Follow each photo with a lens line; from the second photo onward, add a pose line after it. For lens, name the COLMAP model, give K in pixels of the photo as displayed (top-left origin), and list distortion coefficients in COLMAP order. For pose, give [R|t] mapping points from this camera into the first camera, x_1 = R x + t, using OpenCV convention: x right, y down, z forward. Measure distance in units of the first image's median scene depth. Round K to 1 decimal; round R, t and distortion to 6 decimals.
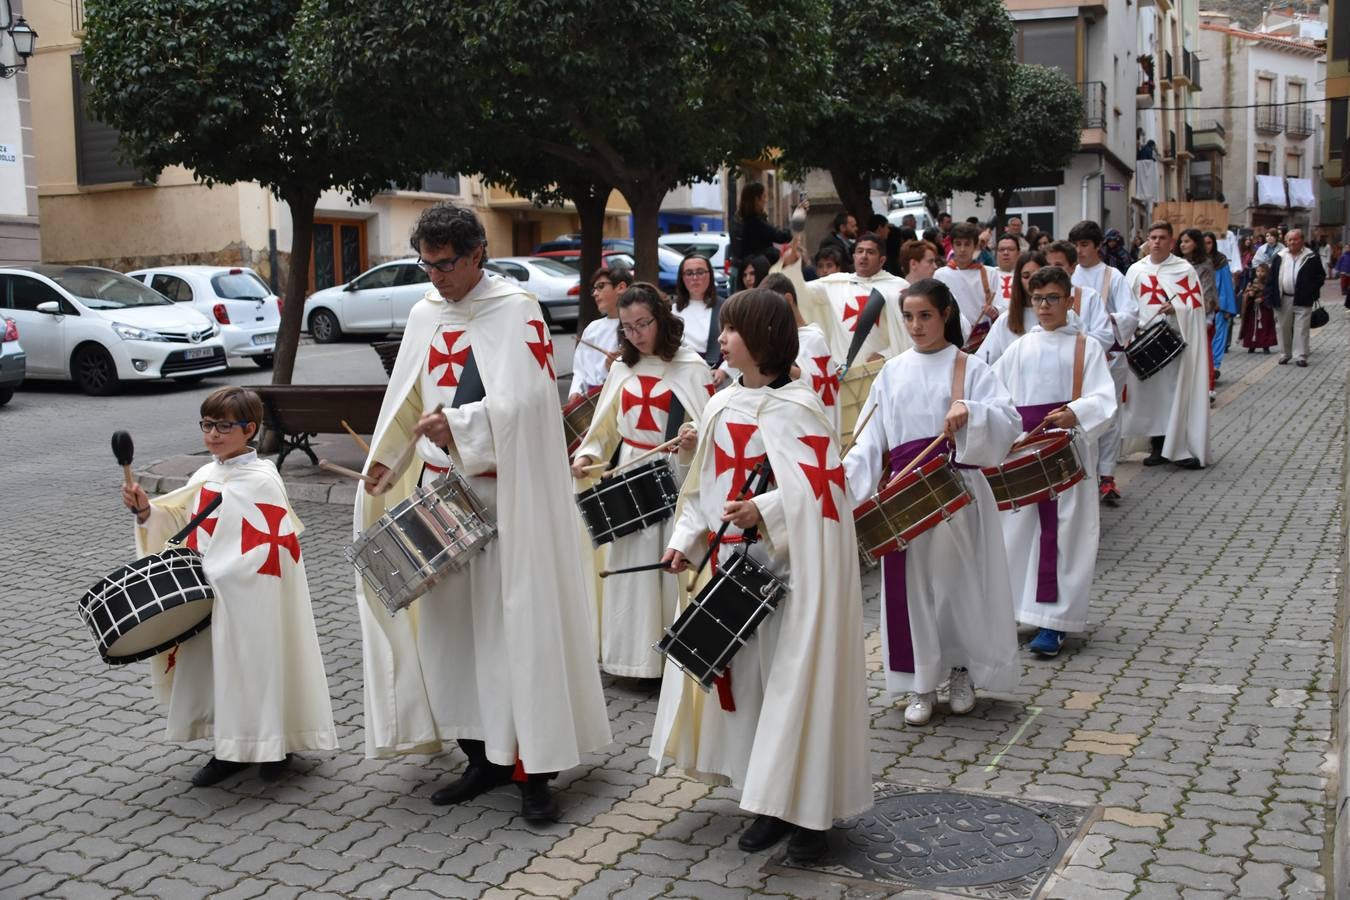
lens RADIAL K [[1453.4, 0, 669.9], [0, 1453.4, 458.3], [0, 0, 1]] dist [-0.087058, 0.236271]
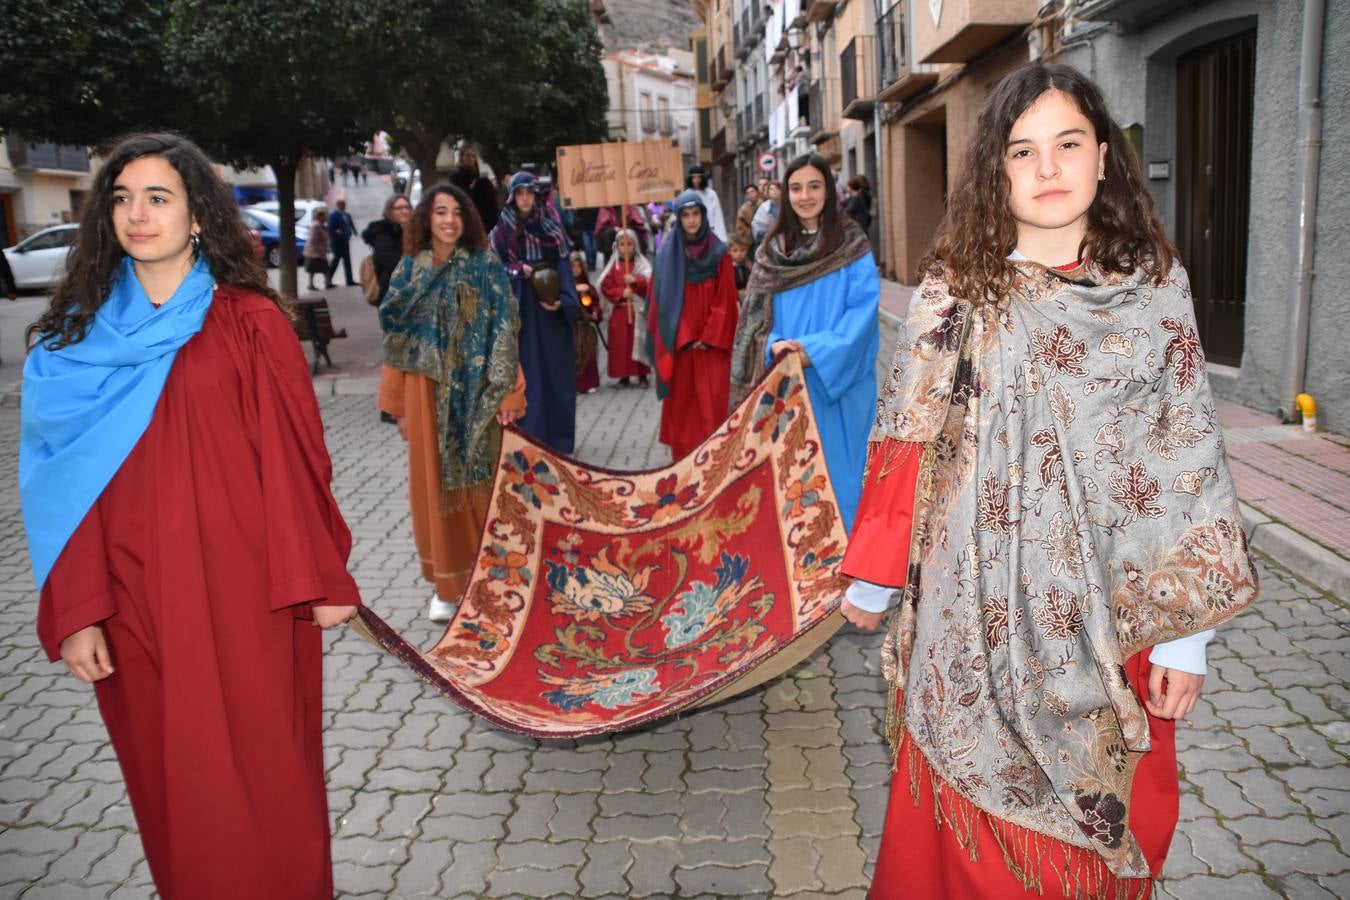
lens RADIAL K [[1068.0, 0, 676.3], [0, 1068.0, 442.8], [0, 0, 1]] dist [-0.158662, 0.123628]
pose [[0.902217, -0.098452, 0.419895, -0.233090], [0.070137, 0.994129, 0.082390, 0.019813], [-0.425542, -0.044883, 0.903825, 0.019129]]
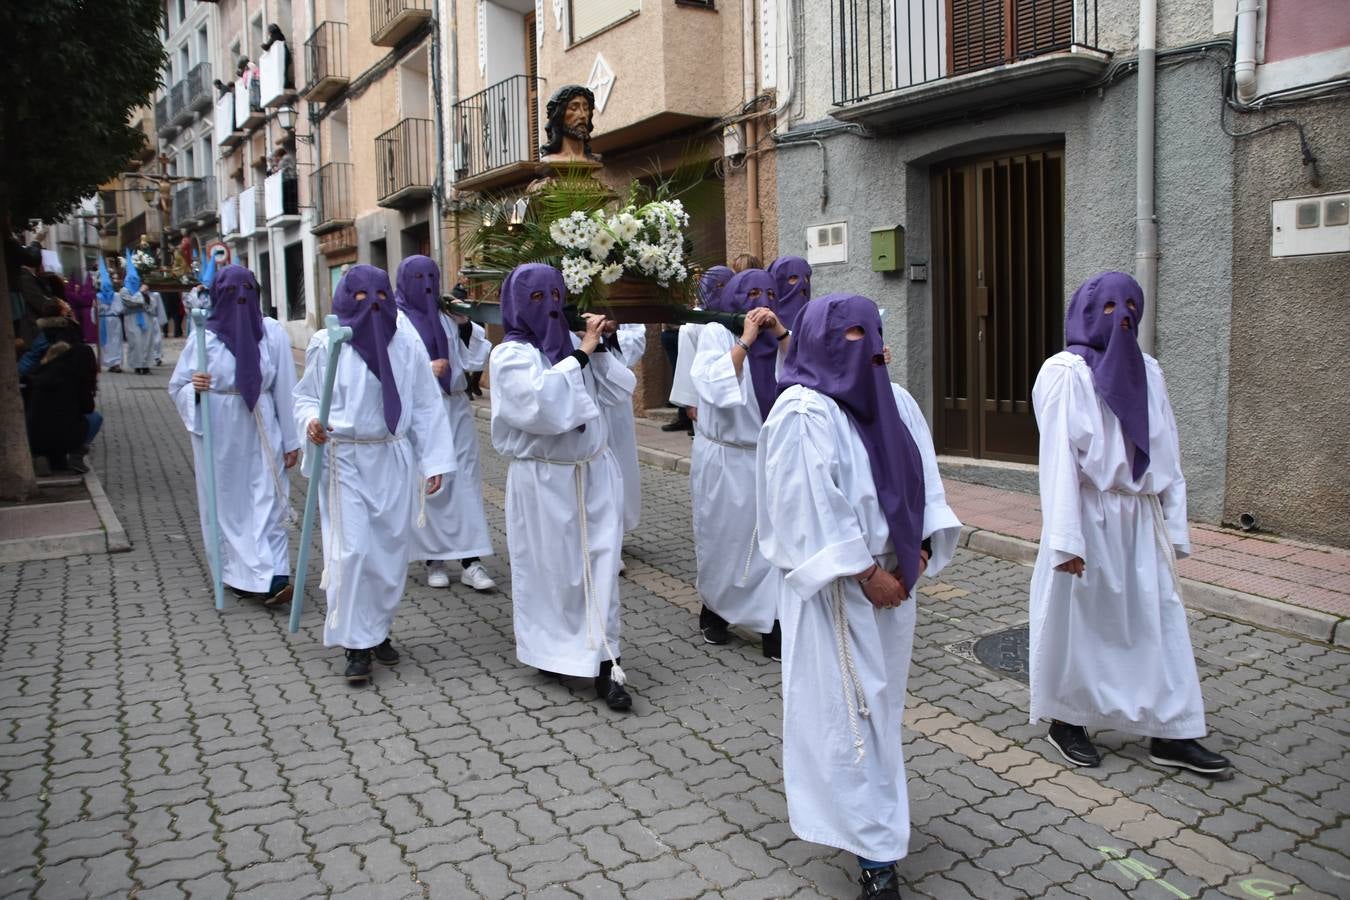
lens RADIAL K [[1072.0, 0, 673.0], [0, 1072.0, 444.4], [0, 0, 1]] dist [-0.163727, 0.134576]
pose [[0.527603, -0.090357, 0.844672, -0.338922], [0.102289, 0.993850, 0.042423, -0.014001], [-0.843310, 0.064018, 0.533600, 0.279419]]
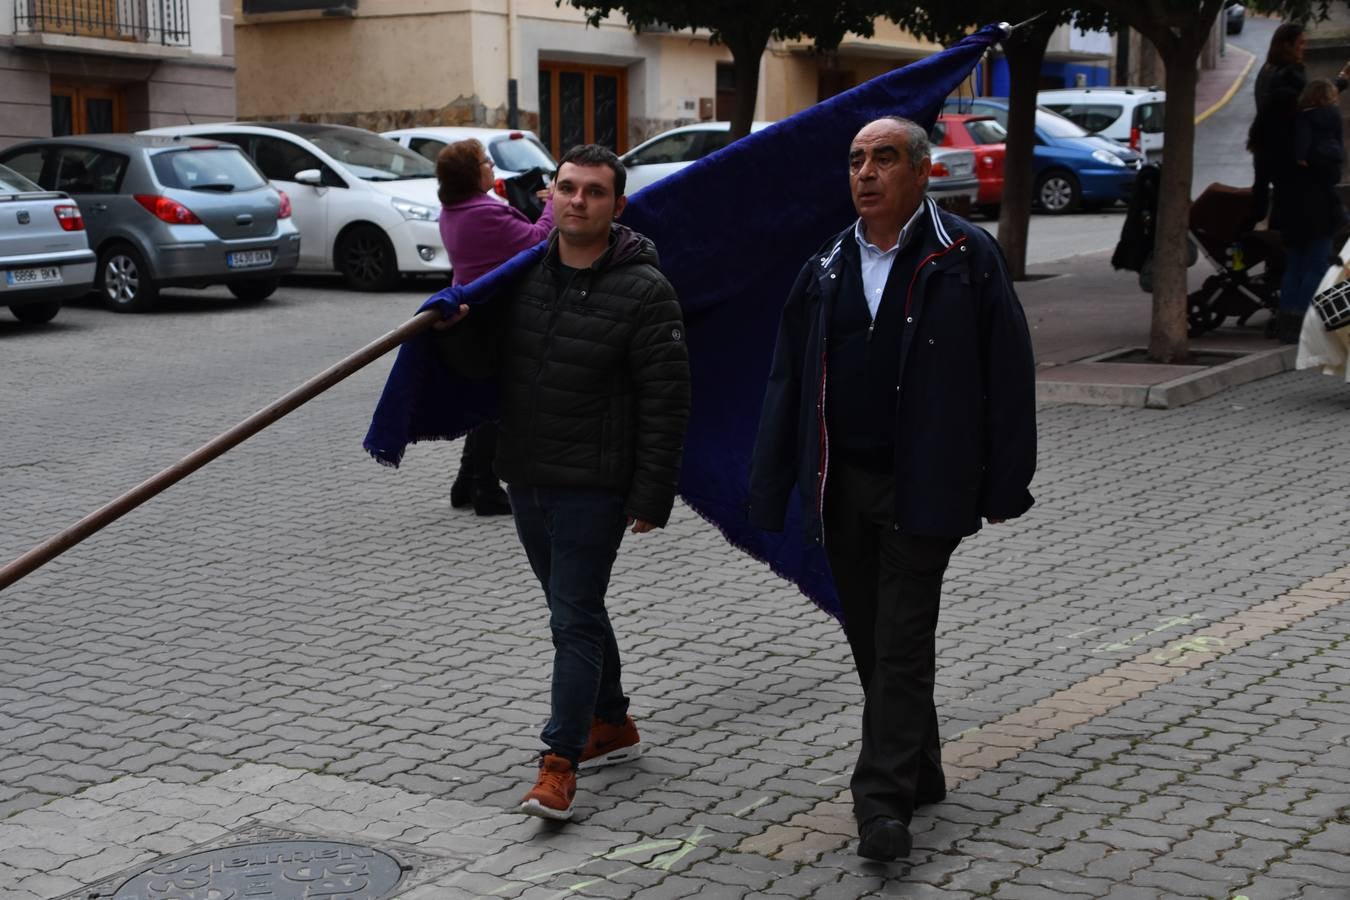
lens RADIAL K [[2370.1, 0, 664.5], [0, 2370.1, 424.6], [0, 0, 1]] dist [0.159226, 0.750645]
pose [[0.993472, 0.024469, -0.111423, -0.150636], [-0.025983, 0.999588, -0.012154, 0.065319], [0.111079, 0.014970, 0.993699, -0.424327]]
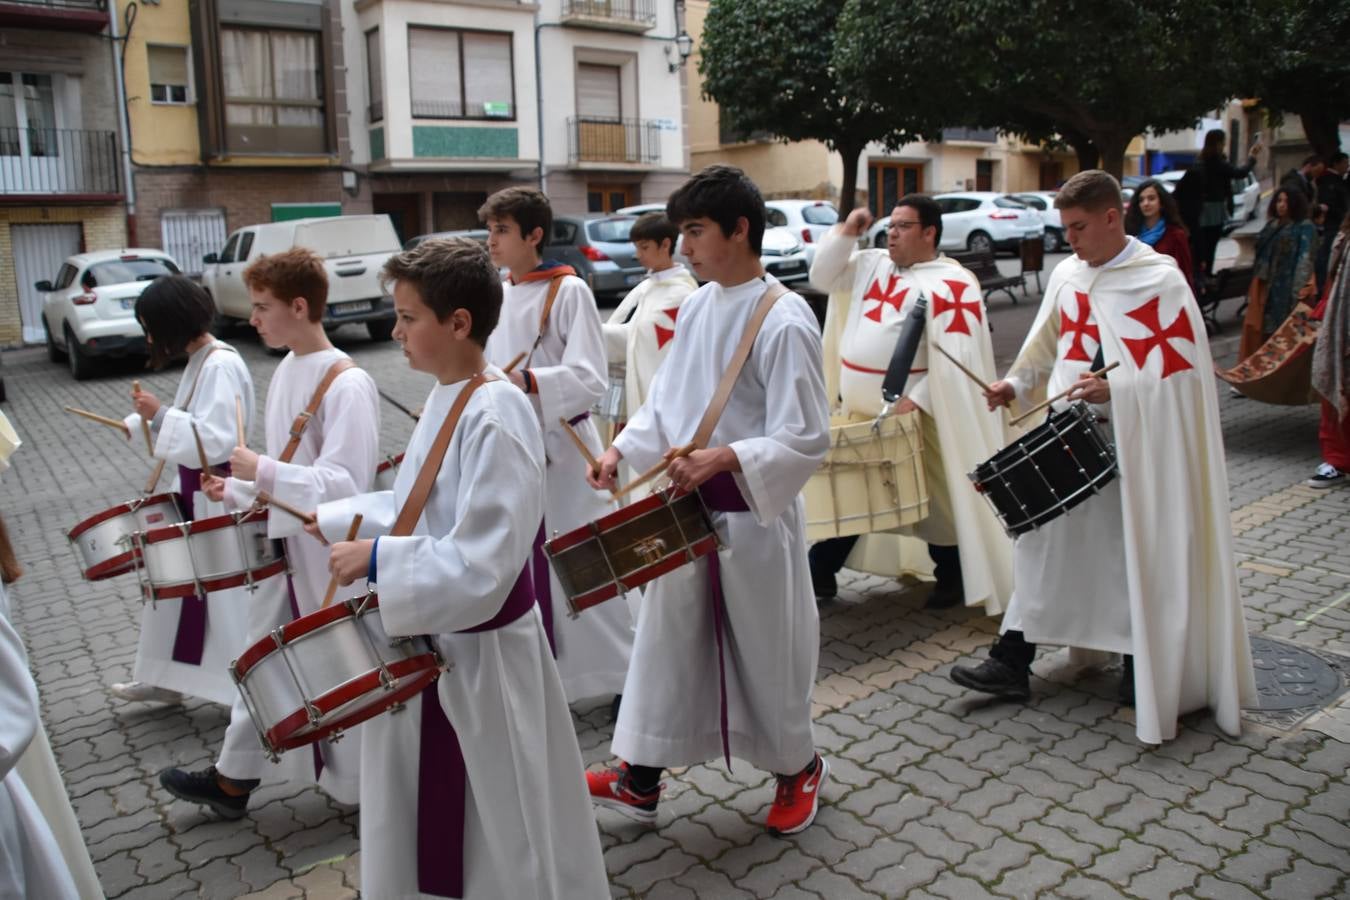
lens RADIAL K [[1098.7, 0, 675.0], [0, 1098.7, 450.0], [0, 0, 1]] dist [-0.154234, 0.138272]
pose [[0.904662, 0.074180, -0.419624, 0.045104], [-0.033415, 0.994049, 0.103687, -0.001599], [0.424818, -0.079780, 0.901757, -0.004669]]
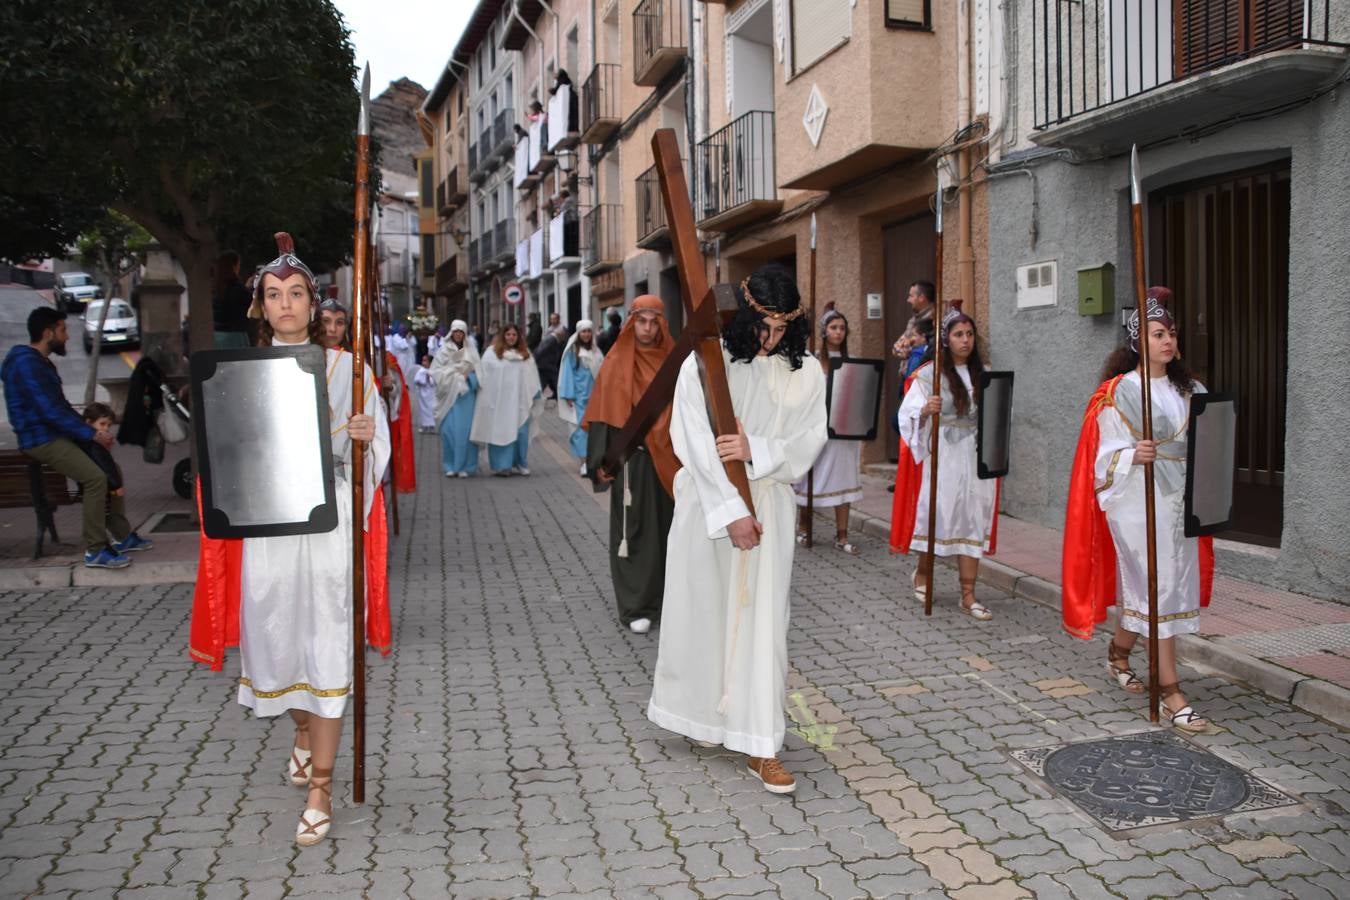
lens RADIAL K [[1132.7, 0, 678.0], [0, 1132.7, 448.6], [0, 0, 1]] dist [-0.157339, 0.157478]
pose [[0.753397, -0.033283, 0.656723, -0.265429], [0.066507, 0.997454, -0.025745, -0.005917], [-0.654194, 0.063073, 0.753693, 0.203258]]
